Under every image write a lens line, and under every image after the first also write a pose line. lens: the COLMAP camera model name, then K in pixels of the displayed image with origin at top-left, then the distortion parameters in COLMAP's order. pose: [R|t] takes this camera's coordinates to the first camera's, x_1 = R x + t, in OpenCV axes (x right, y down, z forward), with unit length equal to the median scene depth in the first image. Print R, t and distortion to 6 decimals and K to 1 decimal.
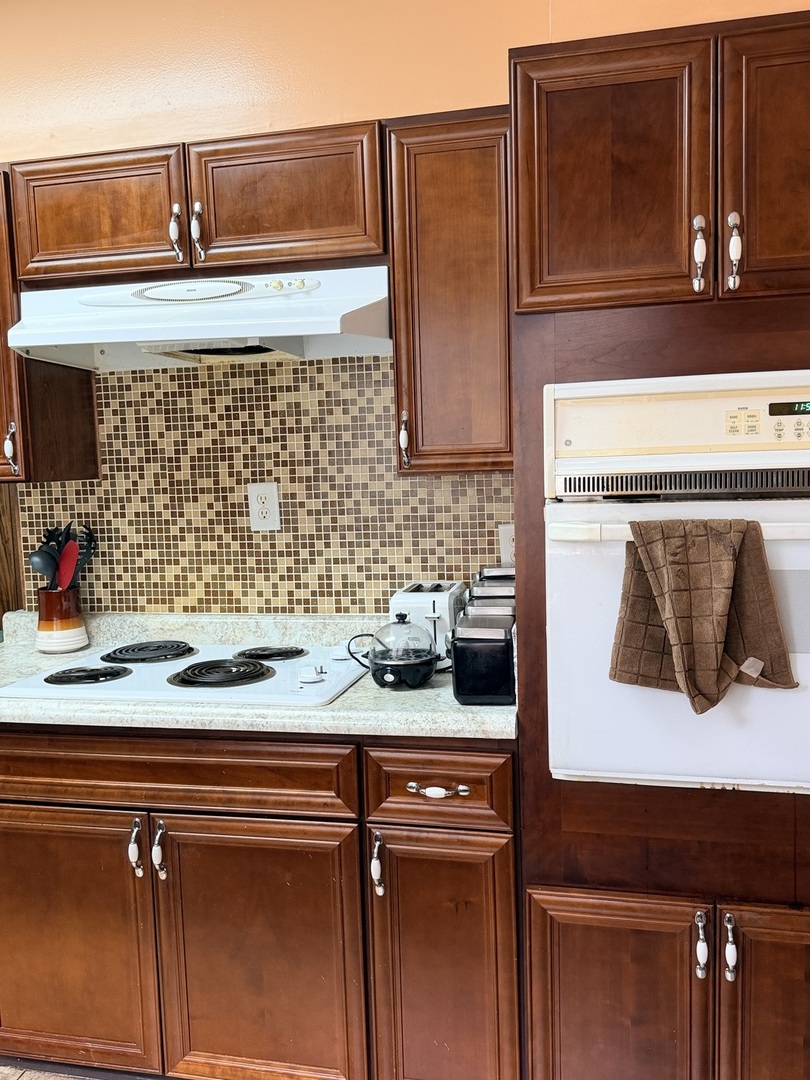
lens RADIAL K [[886.2, 0, 404.5], [0, 886.2, 528.8], [0, 0, 1]] dist [0.109209, -0.001568]
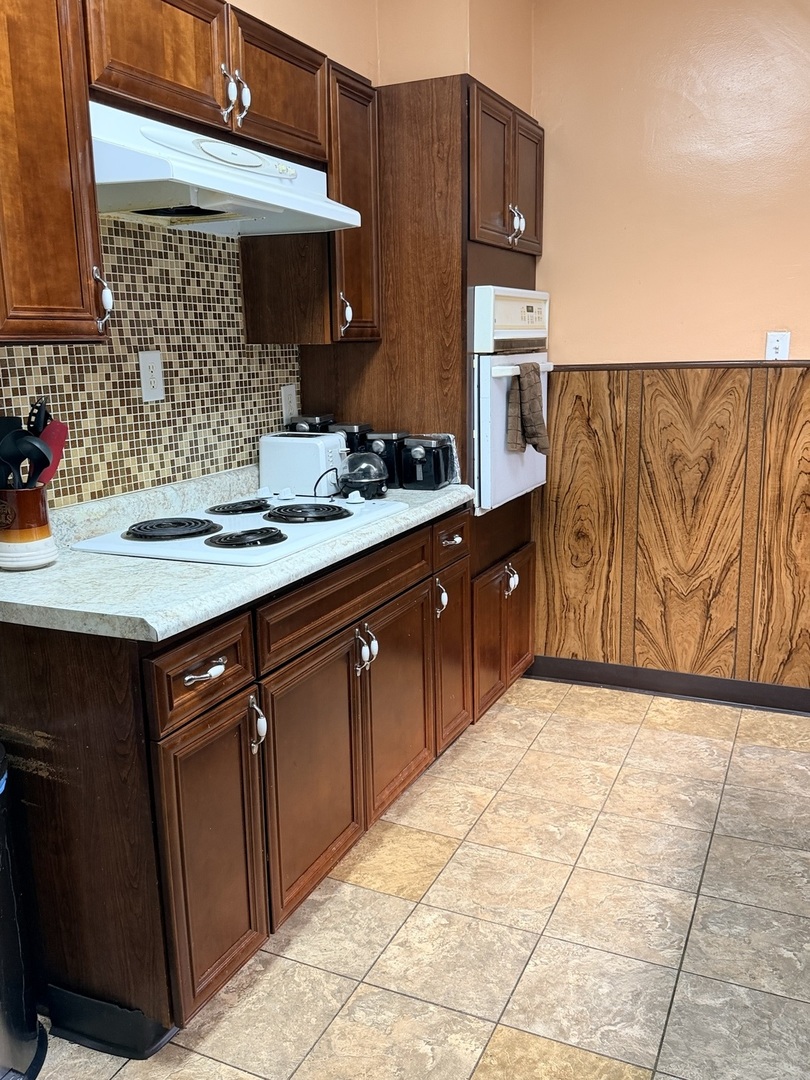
lens RADIAL K [[884.1, 0, 405.3], [0, 884.1, 547.5], [0, 0, 1]] dist [-0.014492, -0.015302]
pose [[0.234744, -0.192173, 0.952872, -1.054682], [0.085563, 0.980543, 0.176674, 0.012422], [-0.968284, 0.040057, 0.246620, 0.499743]]
